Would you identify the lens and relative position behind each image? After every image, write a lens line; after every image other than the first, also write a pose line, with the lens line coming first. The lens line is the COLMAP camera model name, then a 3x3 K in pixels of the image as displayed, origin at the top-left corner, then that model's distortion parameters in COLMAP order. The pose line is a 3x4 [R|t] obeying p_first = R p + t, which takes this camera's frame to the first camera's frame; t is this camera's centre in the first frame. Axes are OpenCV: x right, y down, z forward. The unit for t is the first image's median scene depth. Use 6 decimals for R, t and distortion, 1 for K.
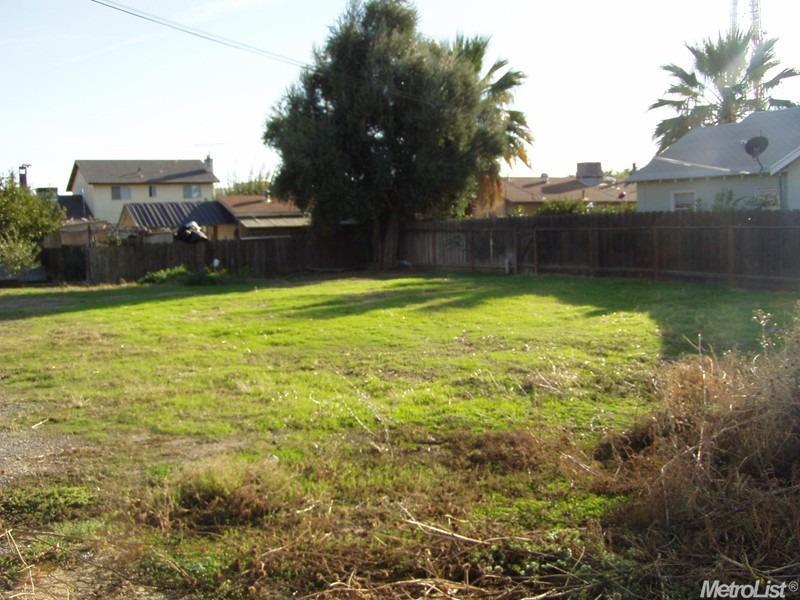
lens RADIAL K [[896.2, 0, 409.1], [0, 896.2, 299.1], [0, 0, 1]] dist [-0.227959, 0.387146]
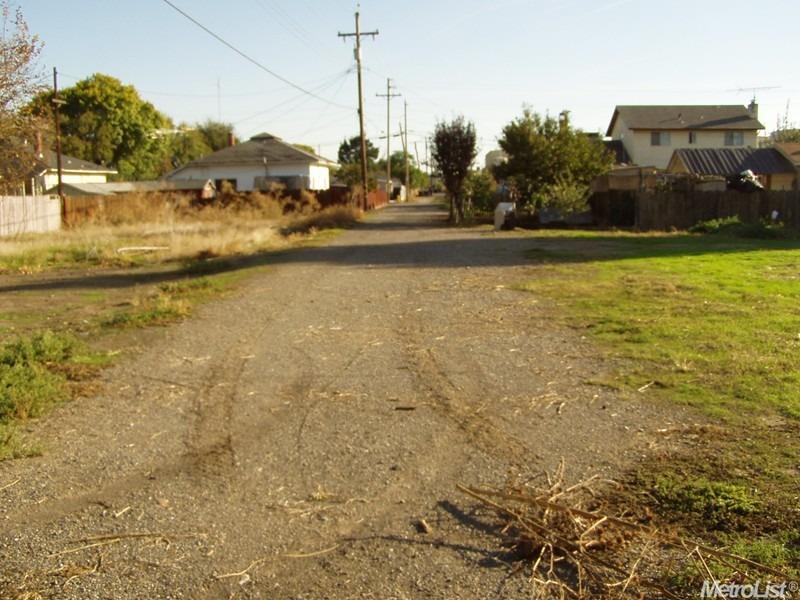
lens RADIAL K [[896.2, 0, 409.1], [0, 896.2, 299.1], [0, 0, 1]] dist [-0.227959, 0.387146]
pose [[0.836352, 0.088432, -0.541013, -0.036927], [-0.056236, 0.995537, 0.075791, -0.000553], [0.545301, -0.032964, 0.837592, 0.026986]]
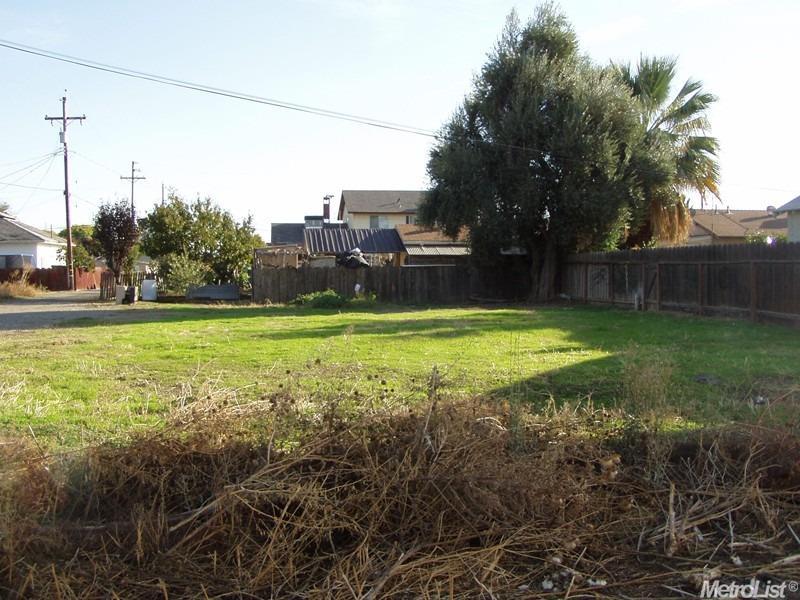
lens RADIAL K [[888.3, 0, 403.0], [0, 888.3, 284.6], [0, 0, 1]] dist [-0.230403, 0.410085]
pose [[0.934836, 0.033013, -0.353542, 0.191803], [-0.052065, 0.997651, -0.044510, -0.001674], [0.351242, 0.060017, 0.934359, 0.060636]]
